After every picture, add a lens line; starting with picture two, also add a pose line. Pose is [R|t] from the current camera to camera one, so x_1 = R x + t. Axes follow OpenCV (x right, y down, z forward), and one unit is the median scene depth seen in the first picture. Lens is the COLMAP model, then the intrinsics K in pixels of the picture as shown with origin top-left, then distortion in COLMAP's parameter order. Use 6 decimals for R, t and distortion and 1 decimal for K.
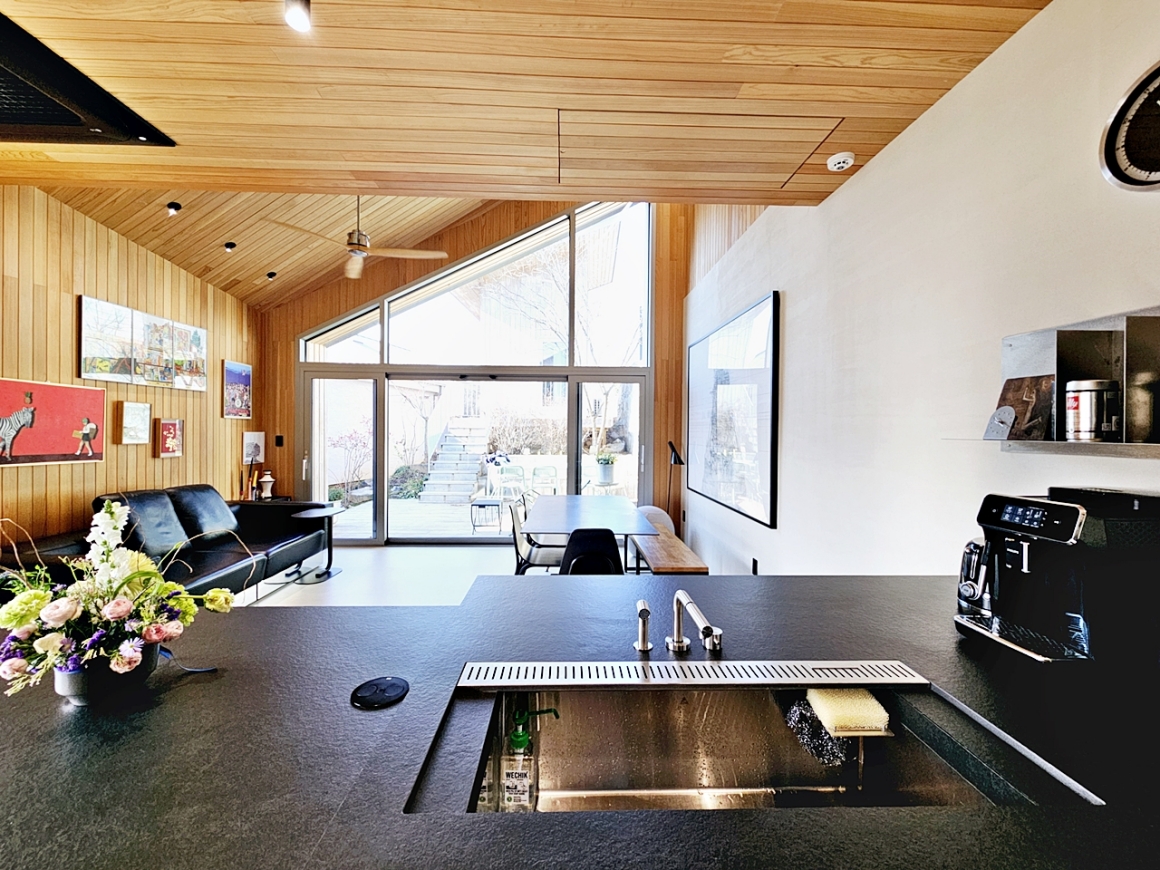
lens RADIAL K [[476.3, 0, 580.0], [0, 476.3, 435.0], [0, 0, 1]] dist [-0.000223, 0.000625]
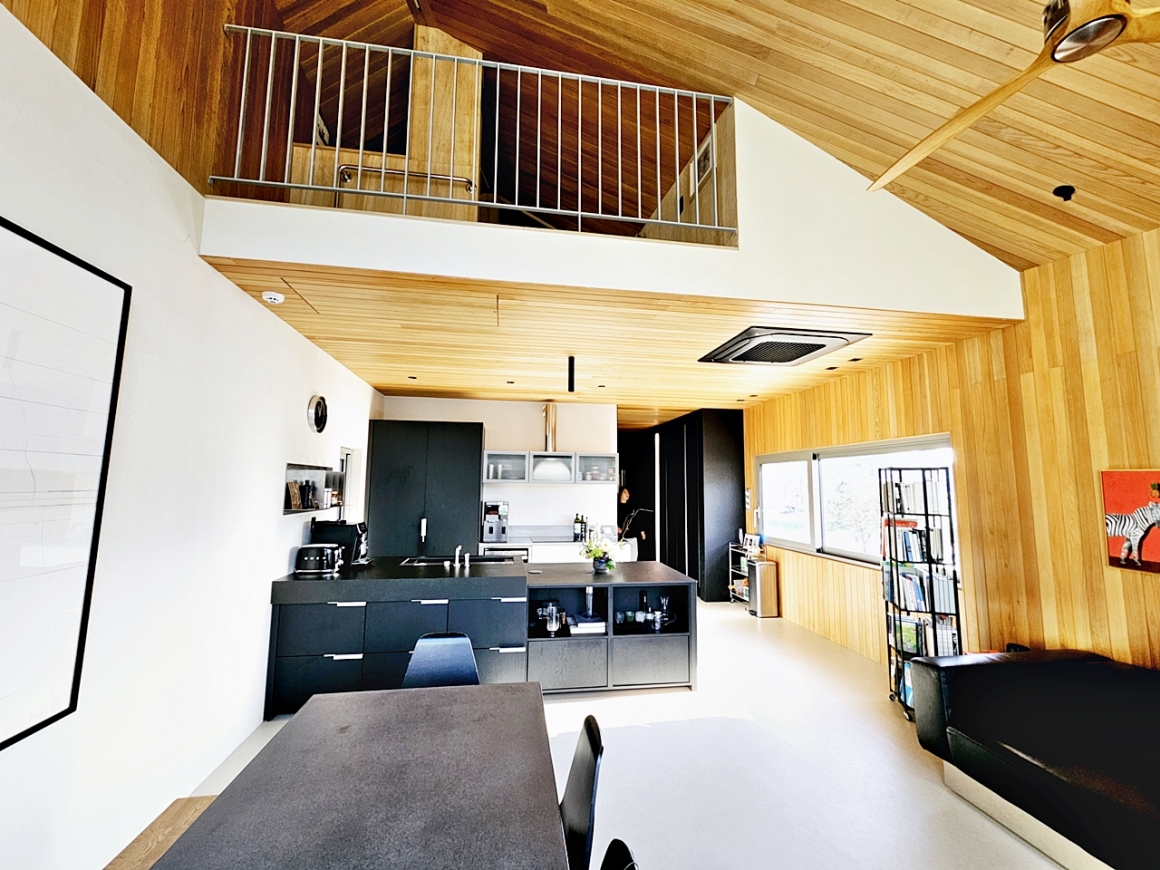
lens RADIAL K [[473.7, 0, 580.0], [0, 473.7, 435.0], [0, 0, 1]] dist [-0.000365, 0.000389]
pose [[-0.991256, -0.033369, -0.127663, -0.054365], [-0.020558, 0.994736, -0.100387, -0.044436], [0.130341, -0.096885, -0.986724, 1.049464]]
